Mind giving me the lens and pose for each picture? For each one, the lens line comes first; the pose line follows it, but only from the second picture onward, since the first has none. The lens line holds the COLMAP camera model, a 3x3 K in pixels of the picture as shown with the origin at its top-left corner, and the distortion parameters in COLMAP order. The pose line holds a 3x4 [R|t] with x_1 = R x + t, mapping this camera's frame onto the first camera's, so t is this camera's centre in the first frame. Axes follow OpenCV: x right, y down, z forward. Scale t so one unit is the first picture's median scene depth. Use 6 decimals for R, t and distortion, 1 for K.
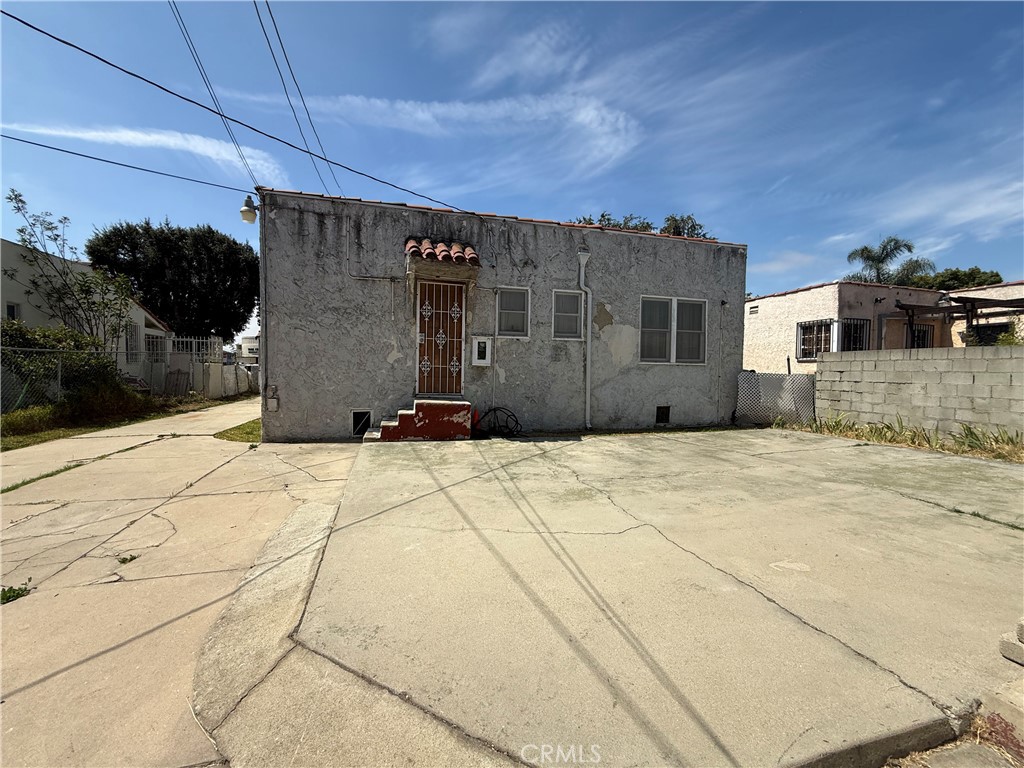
lens RADIAL K [[406.8, 0, 510.0], [0, 406.8, 384.4], [0, 0, 1]] dist [-0.000605, 0.000484]
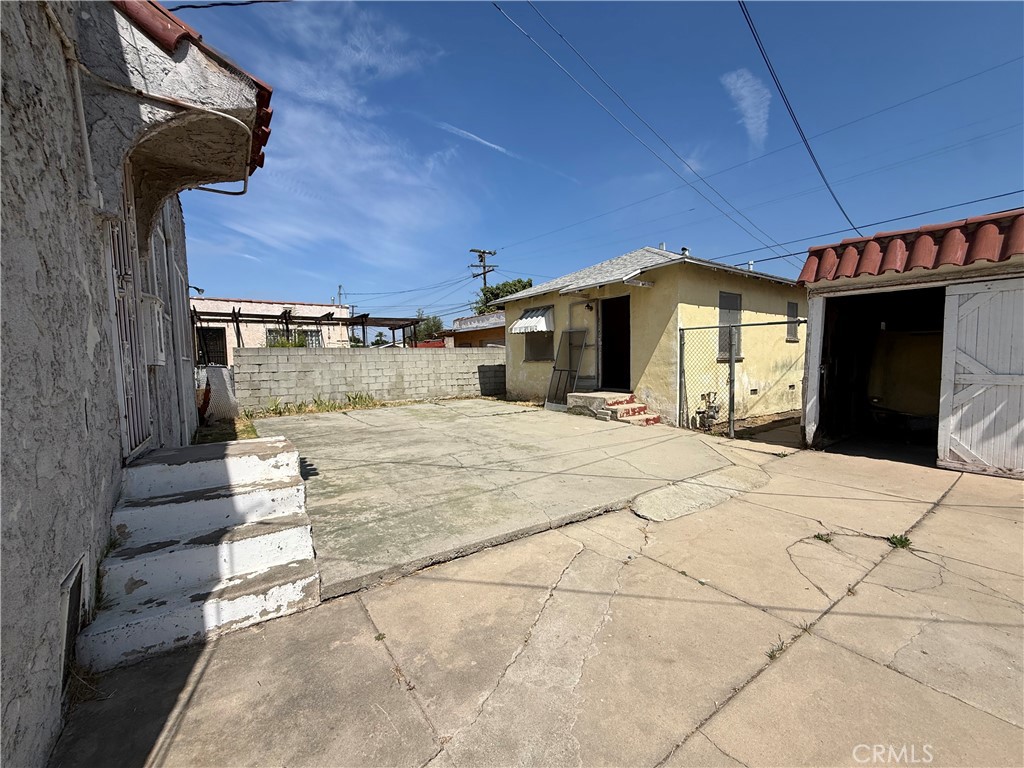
lens RADIAL K [[406.8, 0, 510.0], [0, 406.8, 384.4], [0, 0, 1]] dist [-0.000605, 0.000484]
pose [[-0.335824, -0.064610, 0.939706, -0.621936], [0.046156, 0.995317, 0.084929, -0.045340], [-0.940793, 0.071894, -0.331270, 0.800006]]
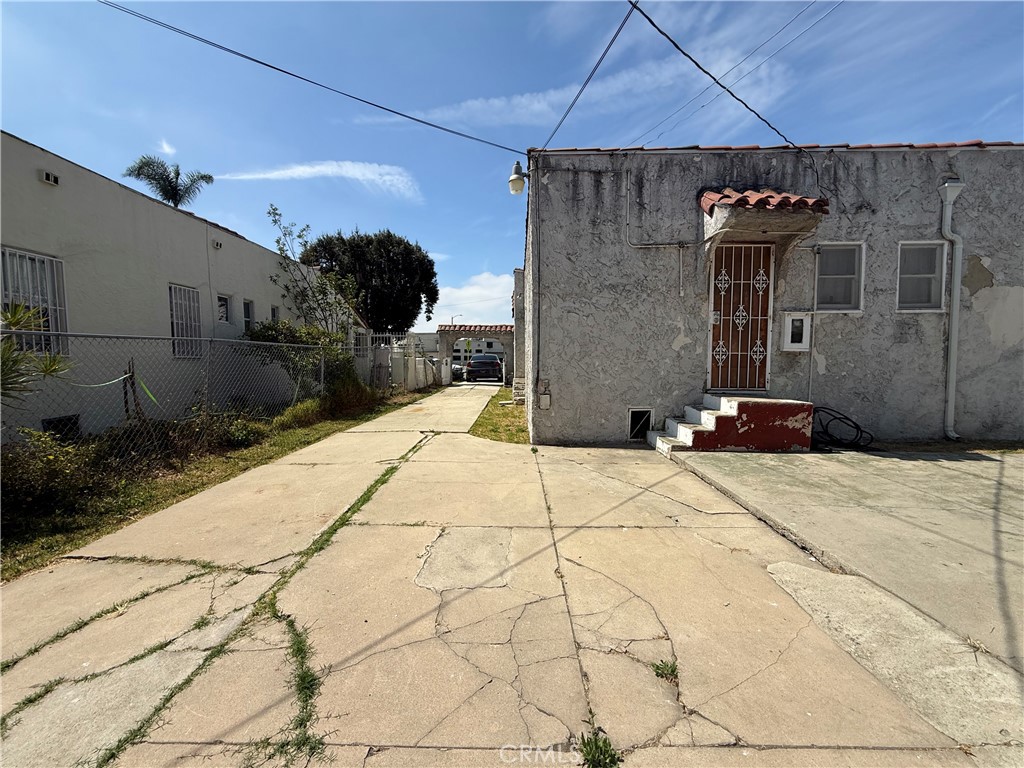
lens RADIAL K [[406.8, 0, 510.0], [0, 406.8, 384.4], [0, 0, 1]] dist [-0.000605, 0.000484]
pose [[0.959519, -0.000678, -0.281644, -0.369010], [0.007277, 0.999723, 0.022385, -0.005807], [0.281551, -0.023529, 0.959258, 0.132830]]
